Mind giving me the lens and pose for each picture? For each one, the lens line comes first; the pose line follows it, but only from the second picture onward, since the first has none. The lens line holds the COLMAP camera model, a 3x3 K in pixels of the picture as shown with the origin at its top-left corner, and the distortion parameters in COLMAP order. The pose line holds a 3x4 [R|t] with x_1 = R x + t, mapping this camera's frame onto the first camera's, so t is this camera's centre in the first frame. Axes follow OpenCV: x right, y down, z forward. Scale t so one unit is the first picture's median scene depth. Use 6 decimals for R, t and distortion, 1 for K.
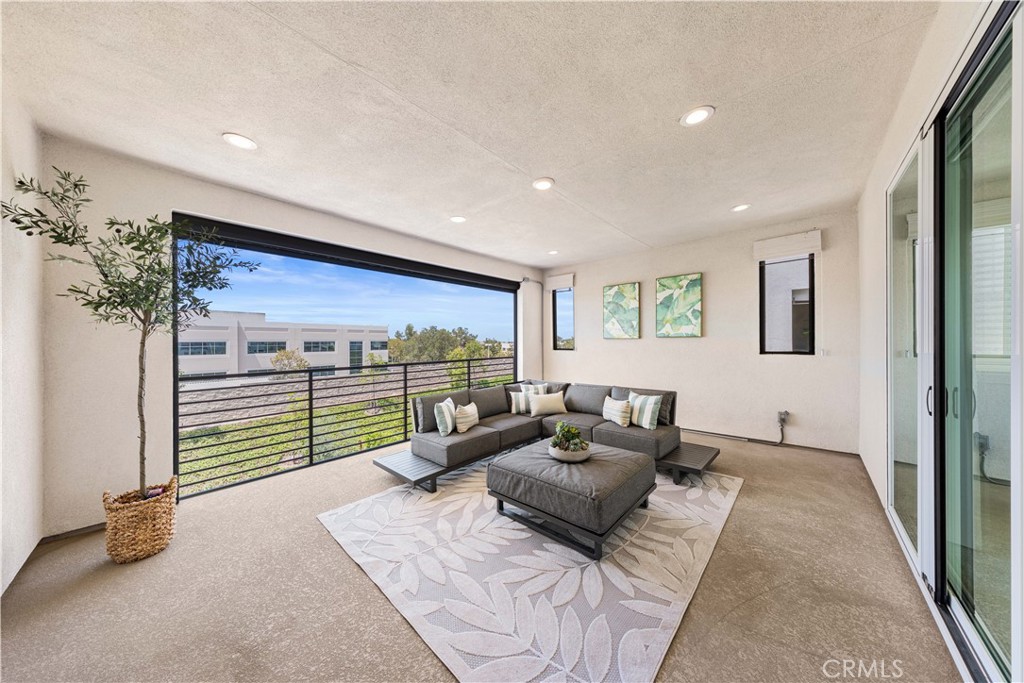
lens RADIAL K [[324.3, 0, 513.3], [0, 324.3, 342.4], [0, 0, 1]] dist [0.000569, 0.000035]
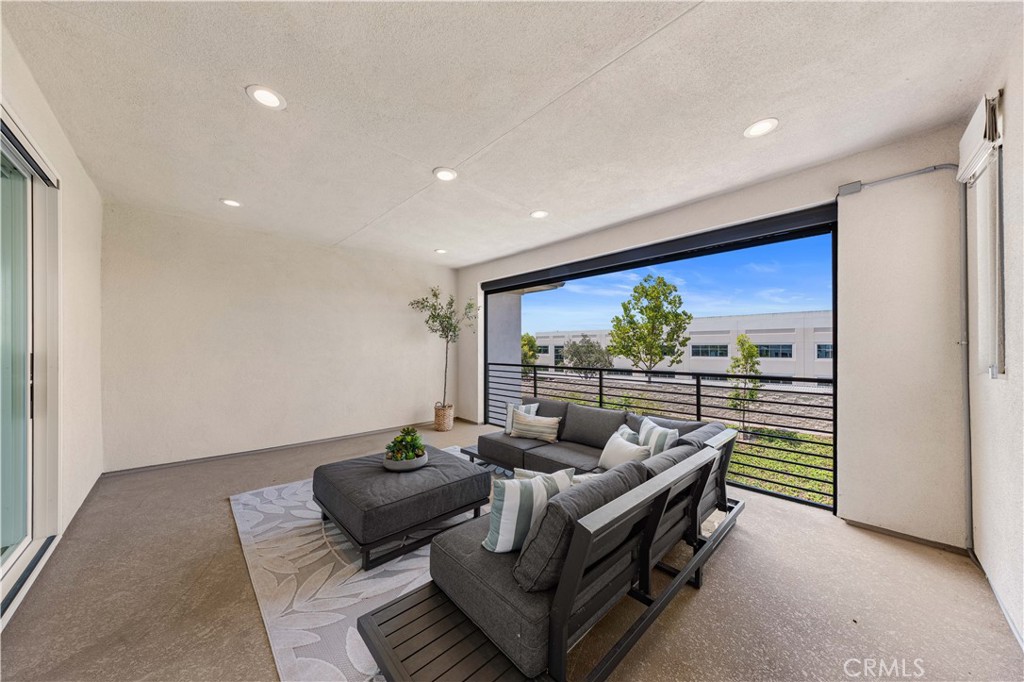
lens RADIAL K [[355.3, 0, 508.9], [0, 355.3, 346.0], [0, 0, 1]] dist [0.009731, -0.000076]
pose [[-0.104606, 0.002159, -0.994511, 0.669292], [0.001982, 0.999996, 0.001962, -0.002357], [0.994512, -0.001765, -0.104610, 0.797175]]
